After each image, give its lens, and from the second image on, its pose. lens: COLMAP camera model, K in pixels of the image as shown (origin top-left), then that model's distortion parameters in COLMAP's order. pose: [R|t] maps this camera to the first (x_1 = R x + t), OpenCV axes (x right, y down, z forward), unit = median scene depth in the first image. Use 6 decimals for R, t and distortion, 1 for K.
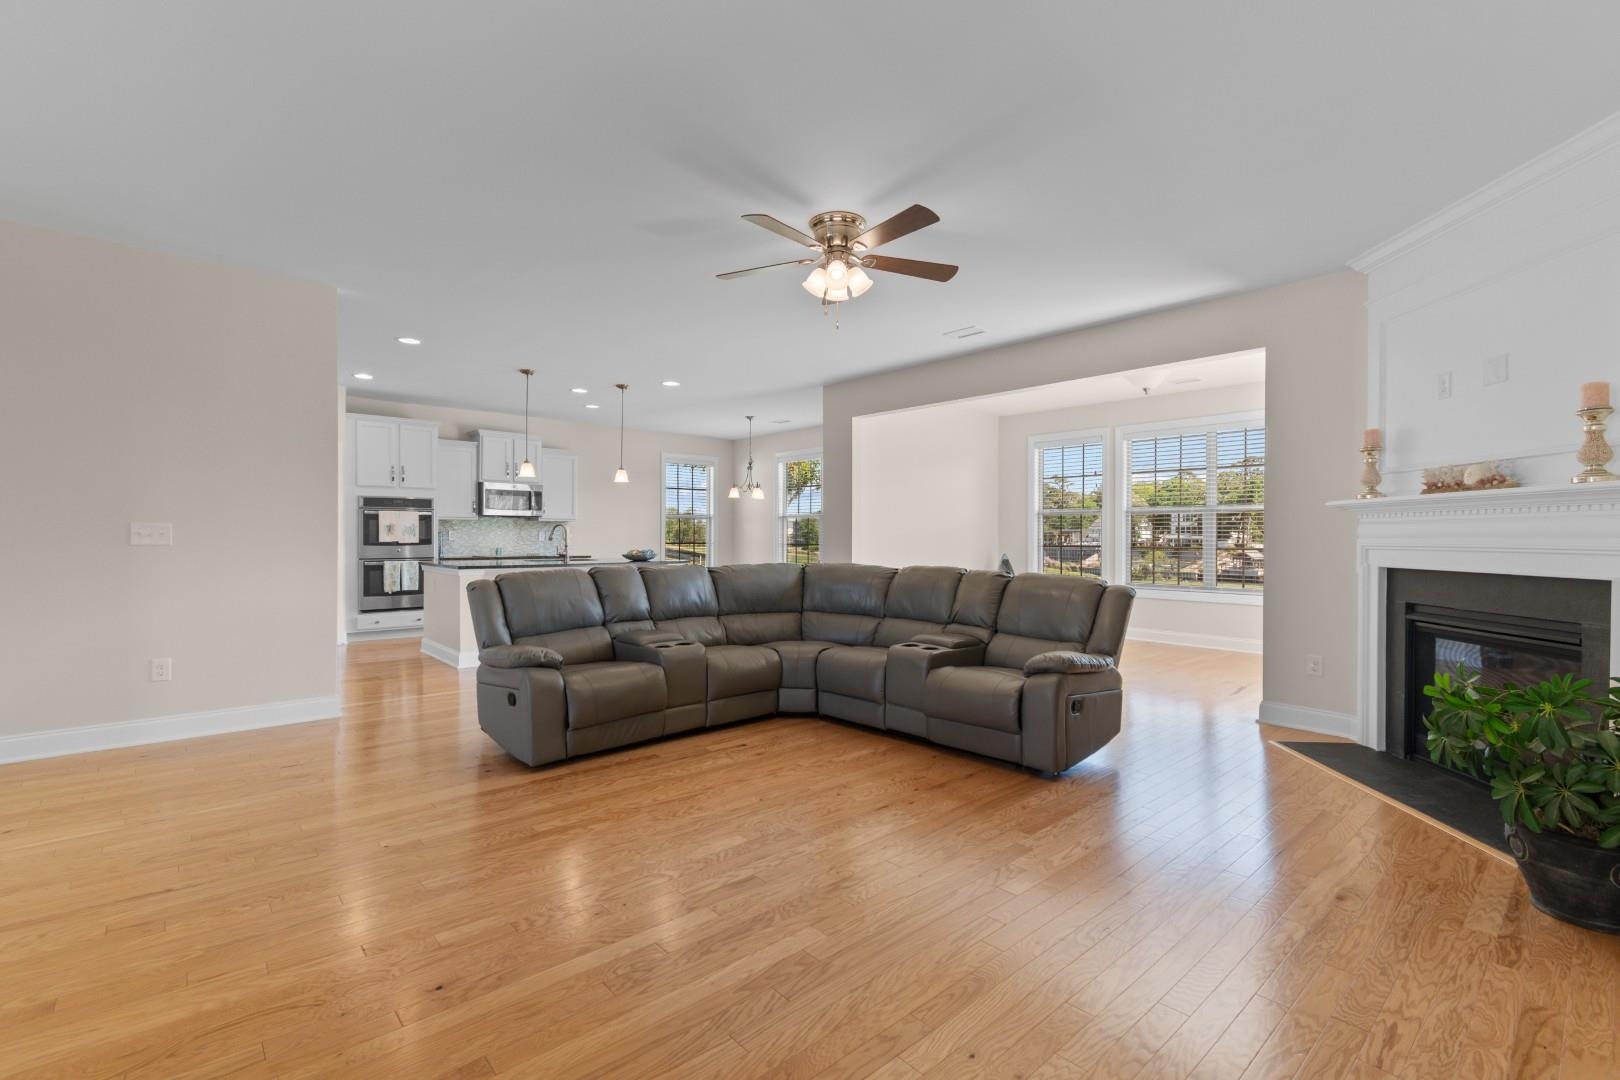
lens RADIAL K [[718.5, 0, 809.7], [0, 718.5, 544.6], [0, 0, 1]] dist [-0.002620, -0.000316]
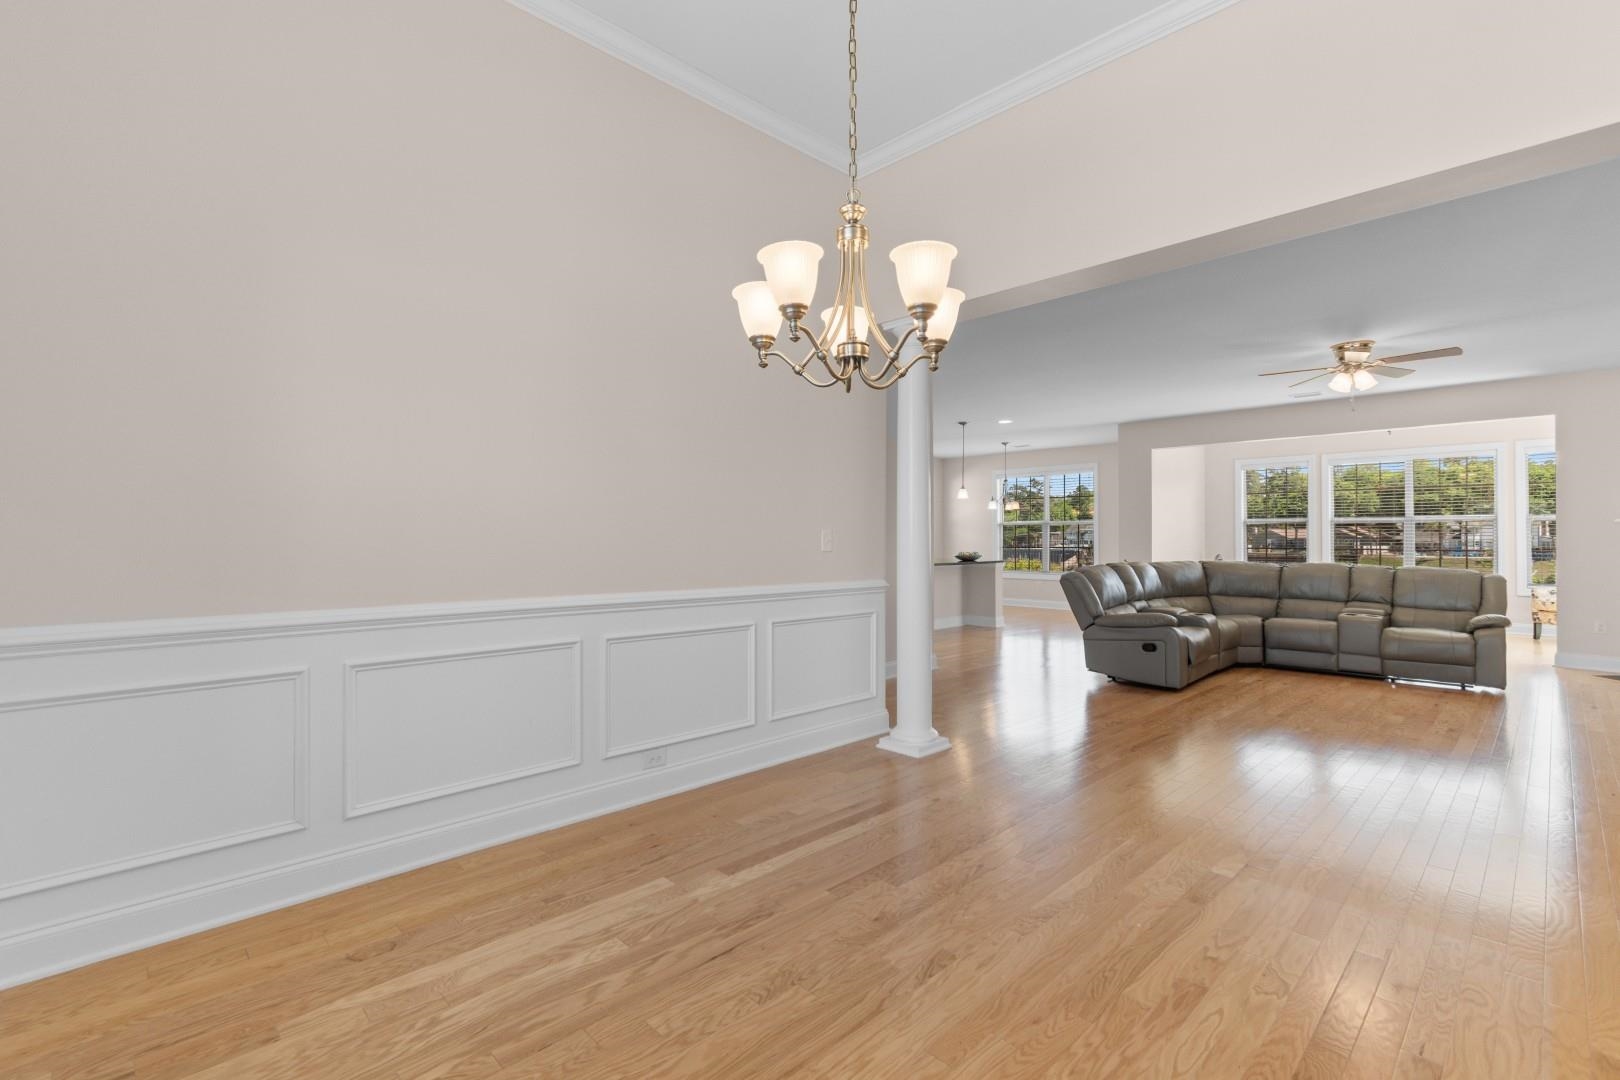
lens RADIAL K [[718.5, 0, 809.7], [0, 718.5, 544.6], [0, 0, 1]] dist [-0.002620, -0.000316]
pose [[0.999284, -0.003386, 0.037670, -1.234069], [0.003575, 0.999981, -0.004956, -0.003137], [-0.037653, 0.005087, 0.999278, -0.536834]]
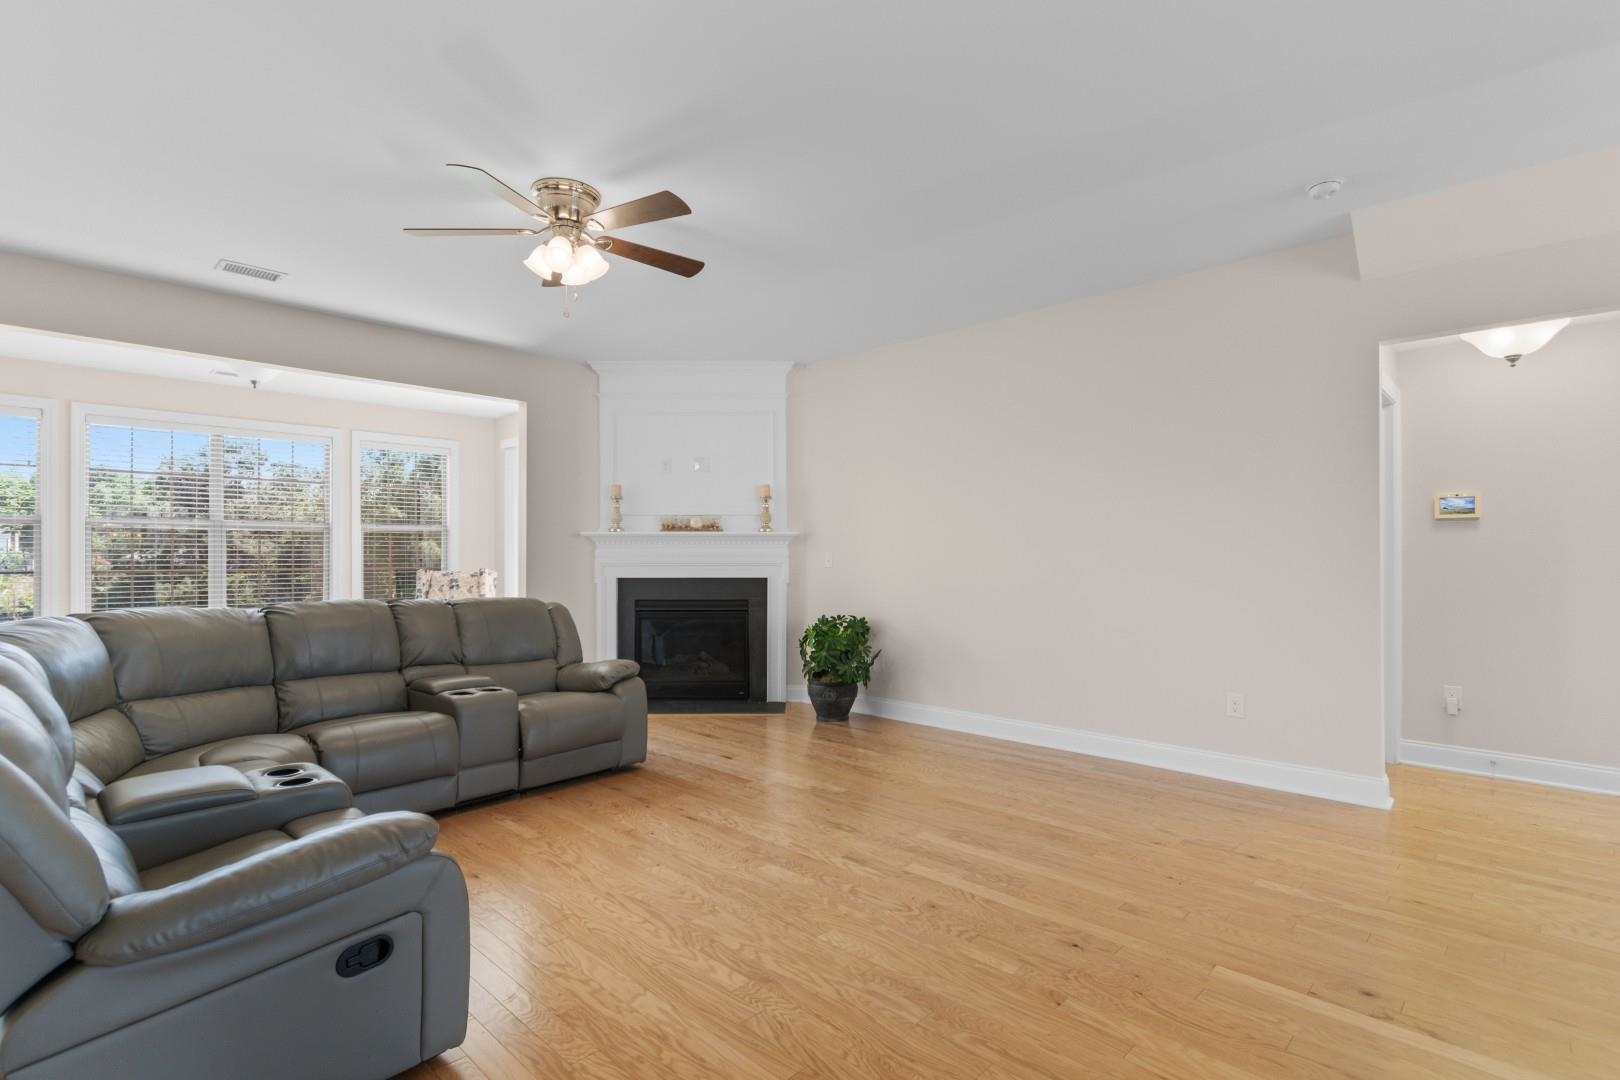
lens RADIAL K [[775.7, 0, 810.6], [0, 775.7, 550.2], [0, 0, 1]] dist [0.000830, -0.000272]
pose [[-0.072293, 0.001439, 0.997382, -0.912543], [0.010548, 0.999944, -0.000679, -0.022440], [-0.997328, 0.010471, -0.072304, 0.784862]]
